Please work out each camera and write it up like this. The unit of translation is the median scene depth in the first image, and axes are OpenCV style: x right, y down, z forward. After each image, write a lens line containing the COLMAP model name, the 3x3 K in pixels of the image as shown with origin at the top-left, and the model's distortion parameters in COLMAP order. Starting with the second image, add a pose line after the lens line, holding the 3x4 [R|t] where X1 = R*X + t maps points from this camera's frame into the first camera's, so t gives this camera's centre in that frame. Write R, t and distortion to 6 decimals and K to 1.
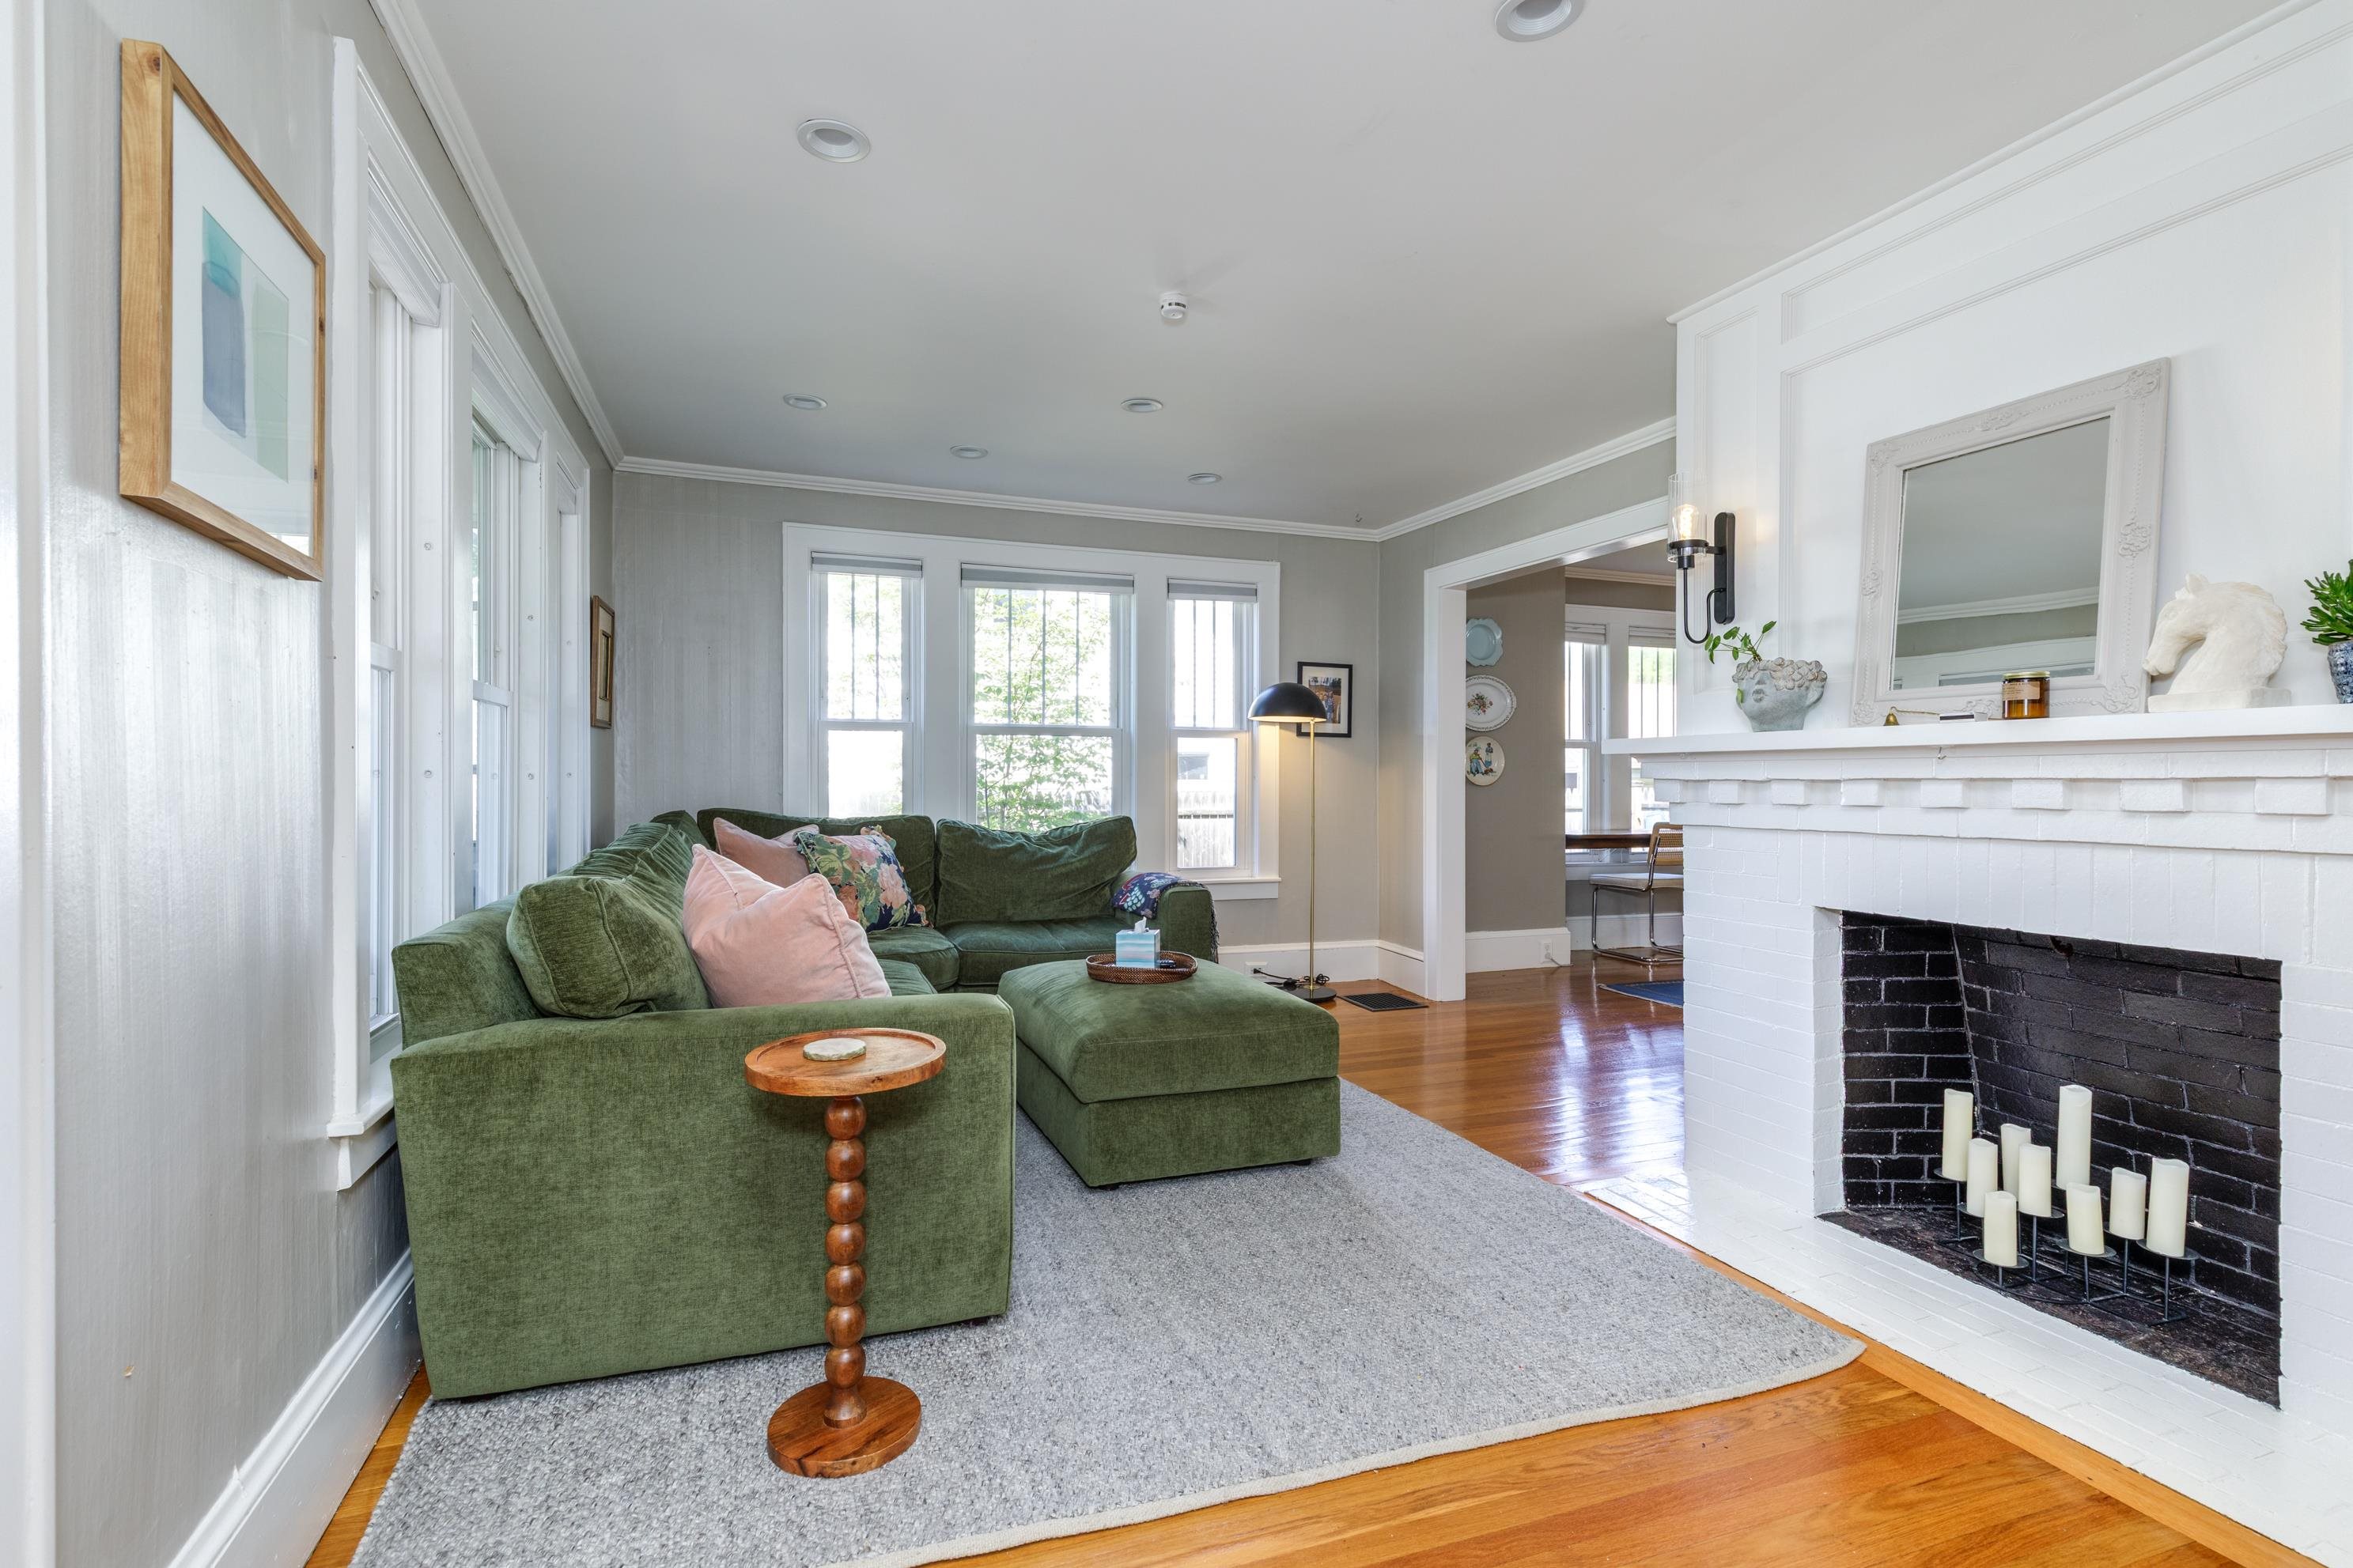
lens RADIAL K [[1084.4, 0, 1165.1], [0, 1084.4, 781.3], [0, 0, 1]] dist [0.006227, -0.001517]
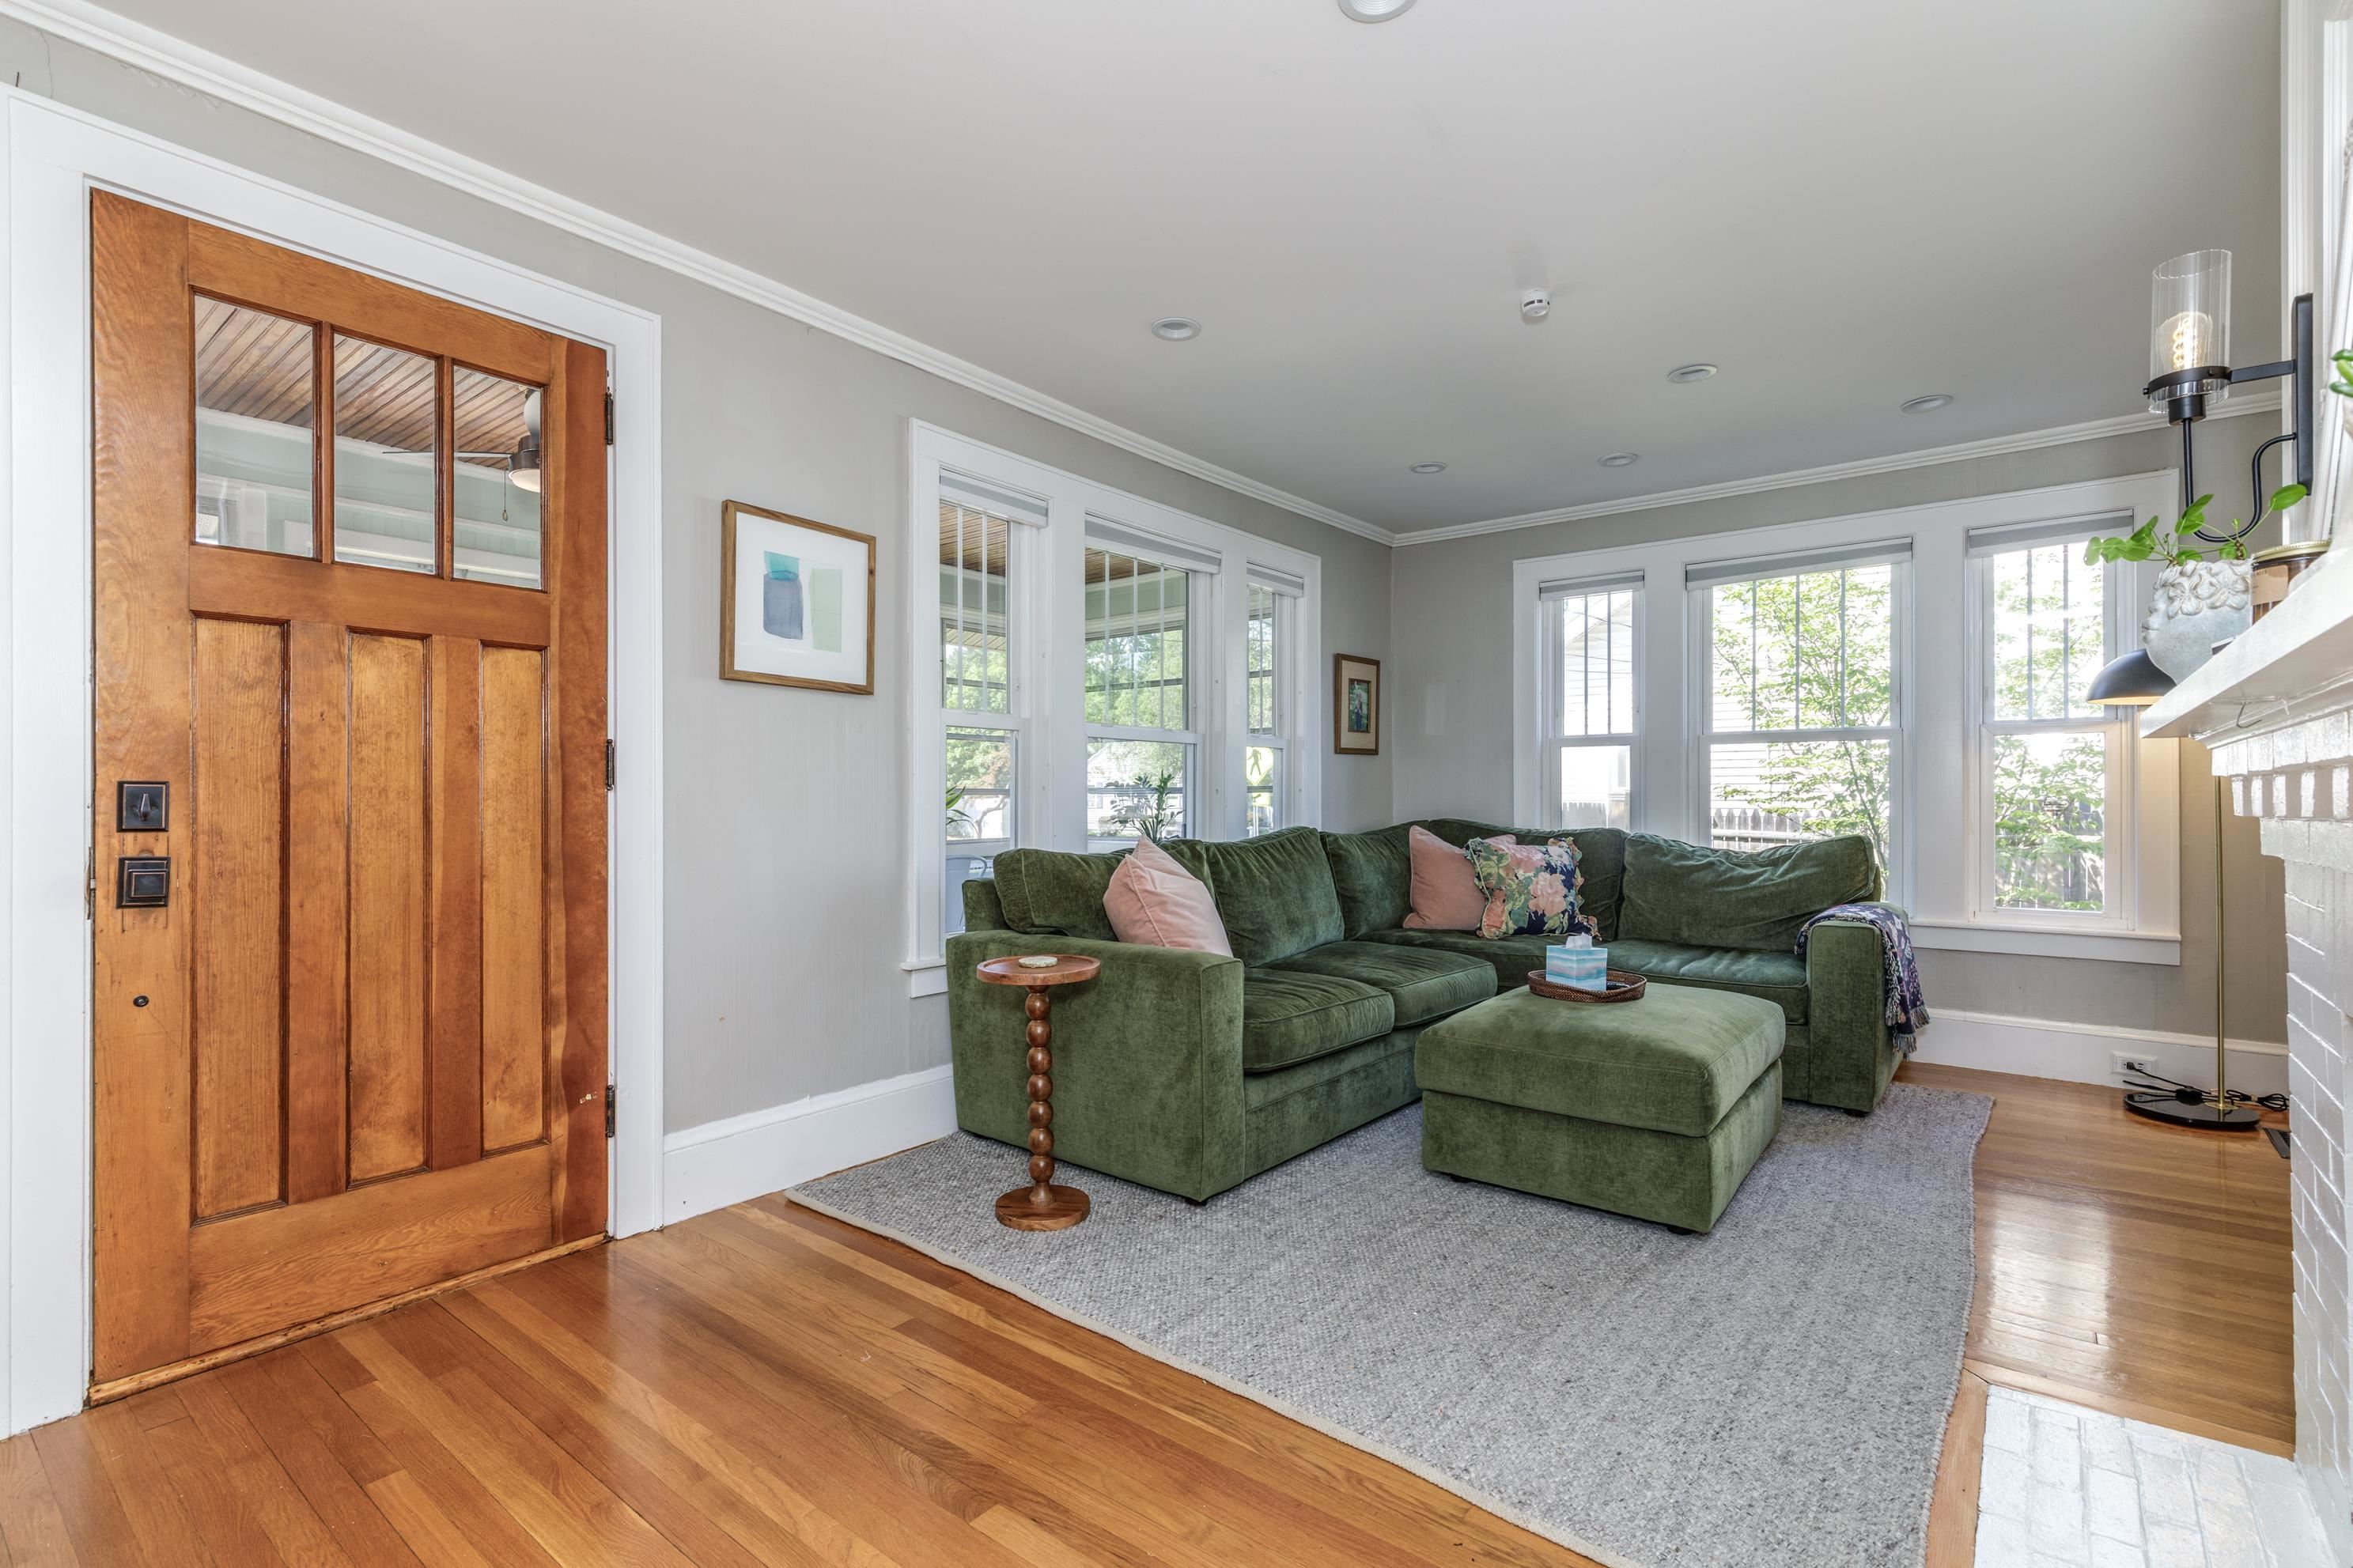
lens RADIAL K [[1084.4, 0, 1172.0], [0, 1084.4, 793.2], [0, 0, 1]] dist [0.006227, -0.001517]
pose [[0.522910, -0.008107, -0.852349, 0.751383], [0.000341, 0.999957, -0.009302, 0.014336], [0.852388, 0.004573, 0.522890, 0.236873]]
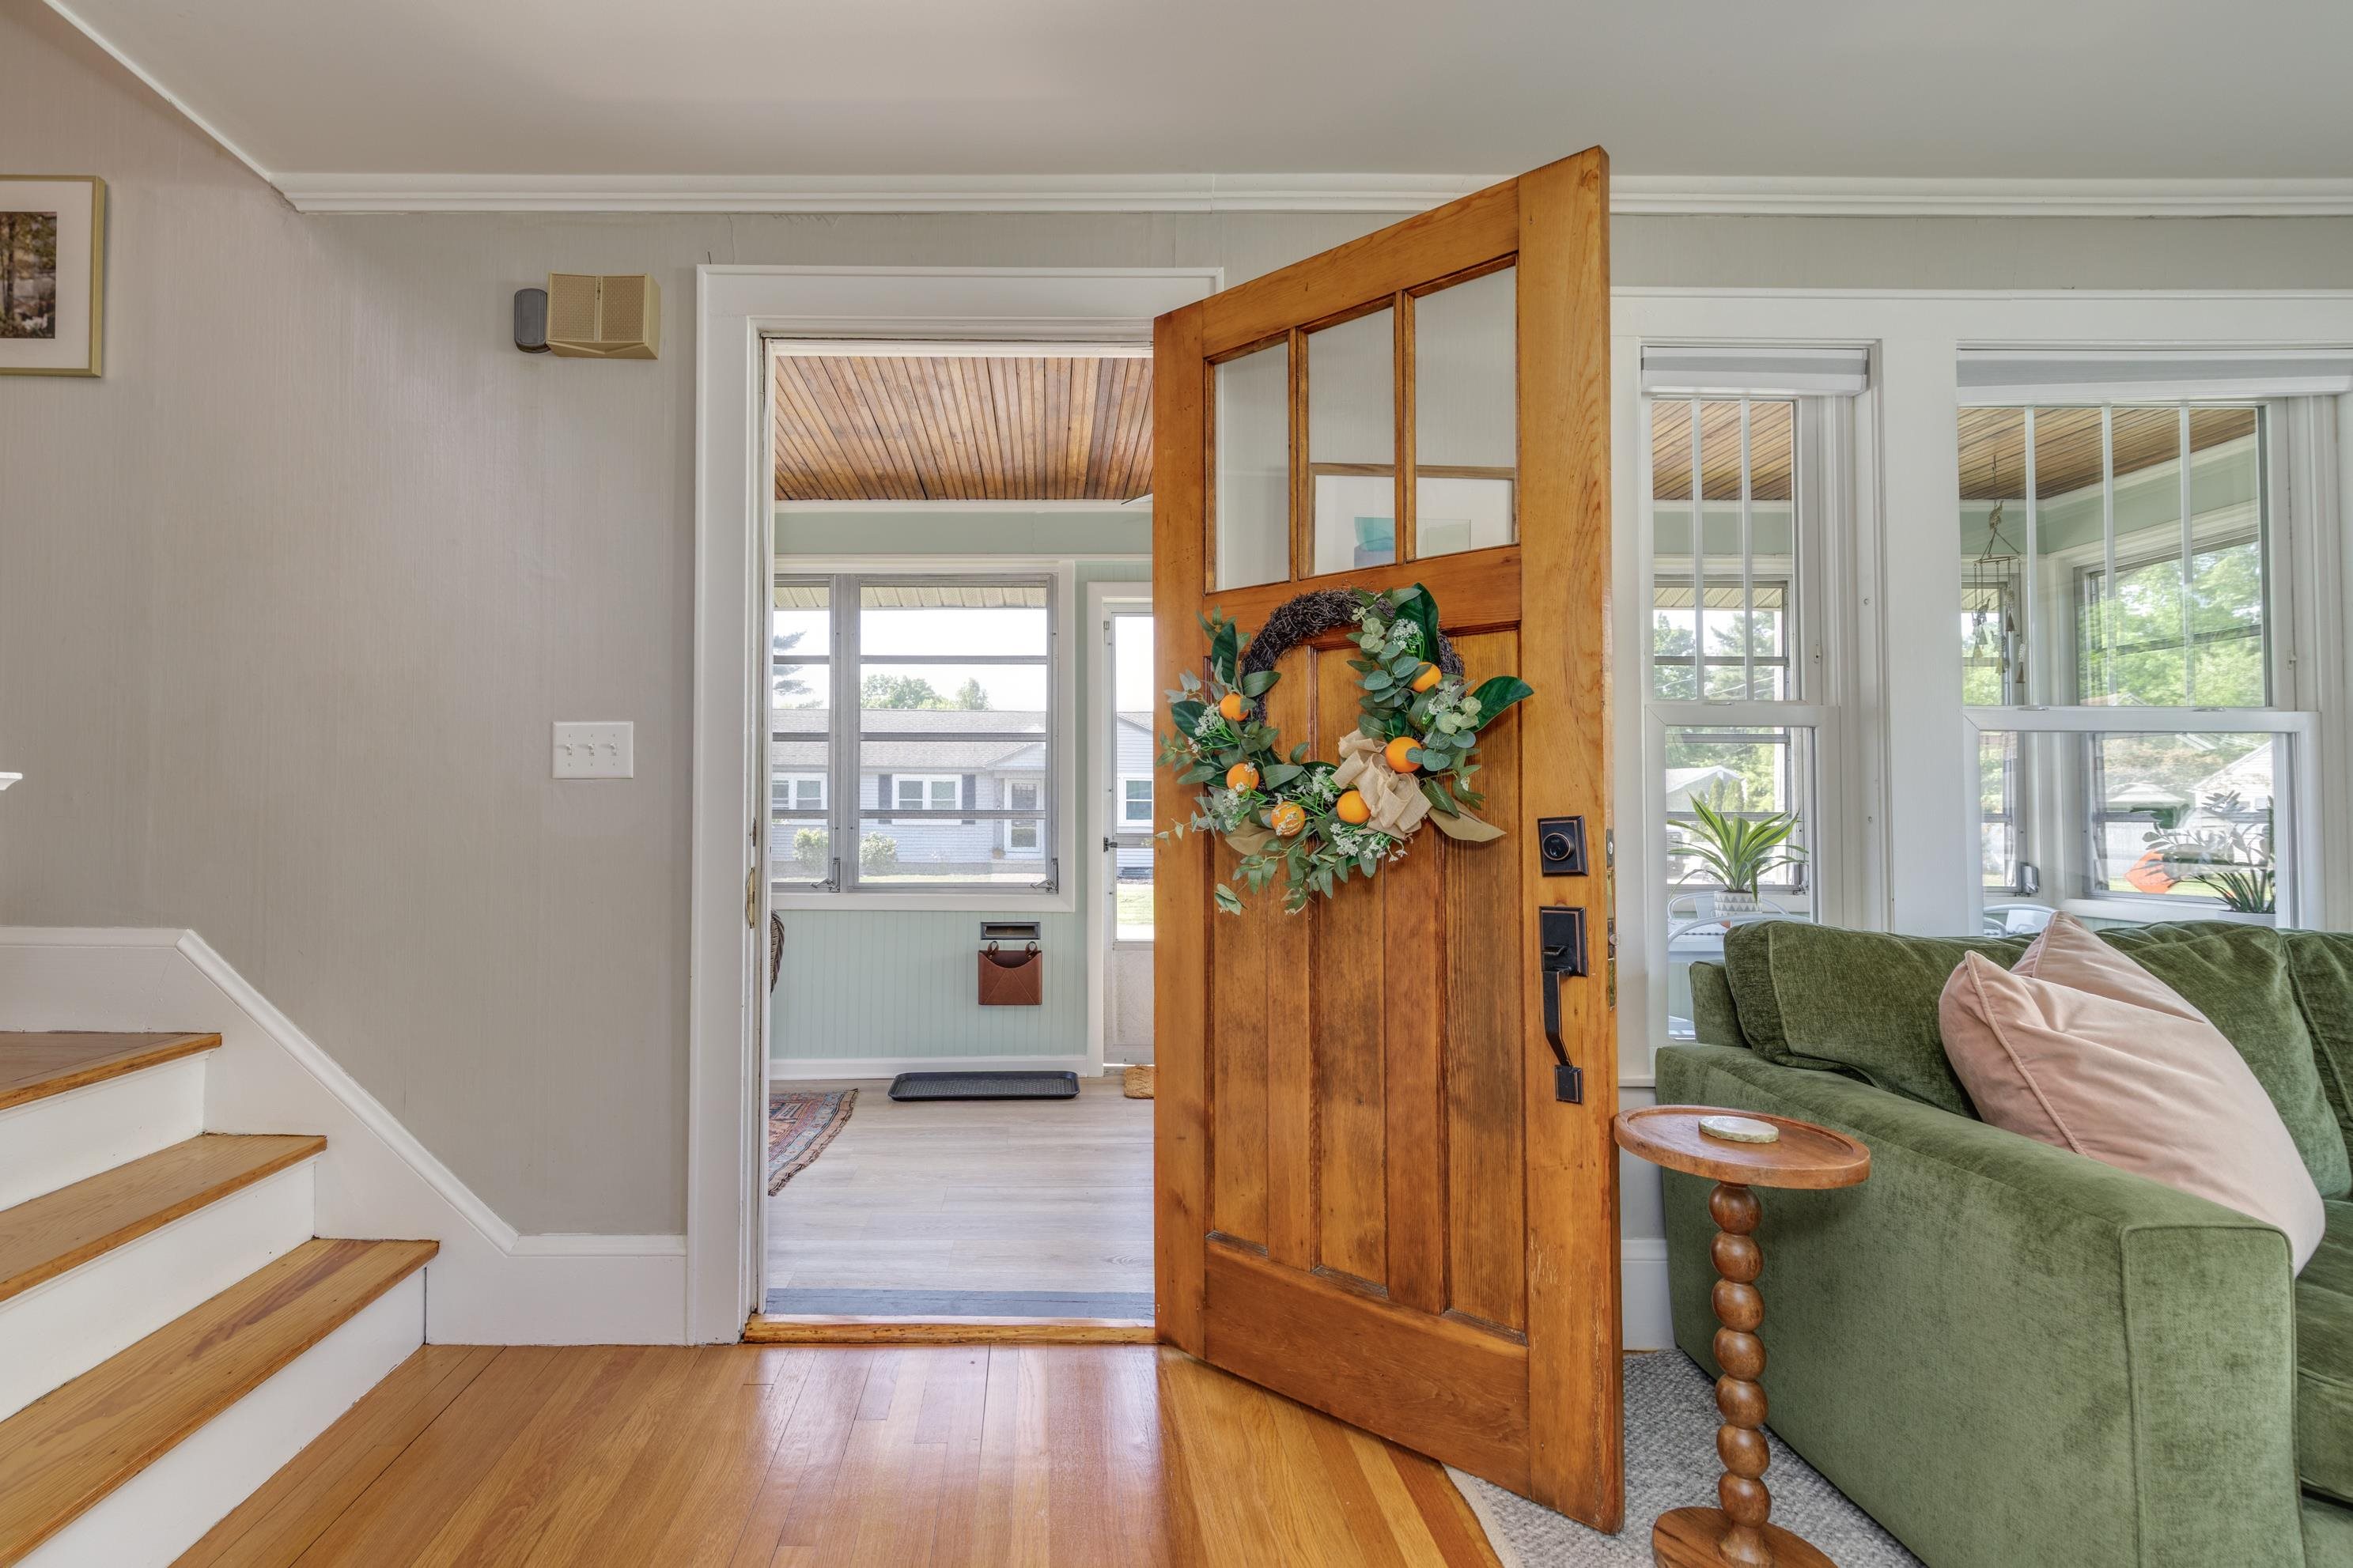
lens RADIAL K [[1084.4, 0, 1108.8], [0, 1084.4, 788.7], [0, 0, 1]] dist [0.006227, -0.001517]
pose [[-0.340652, -0.027145, -0.939798, 0.457393], [-0.009396, 0.999631, -0.025468, -0.003607], [0.940143, 0.000154, -0.340781, 0.577655]]
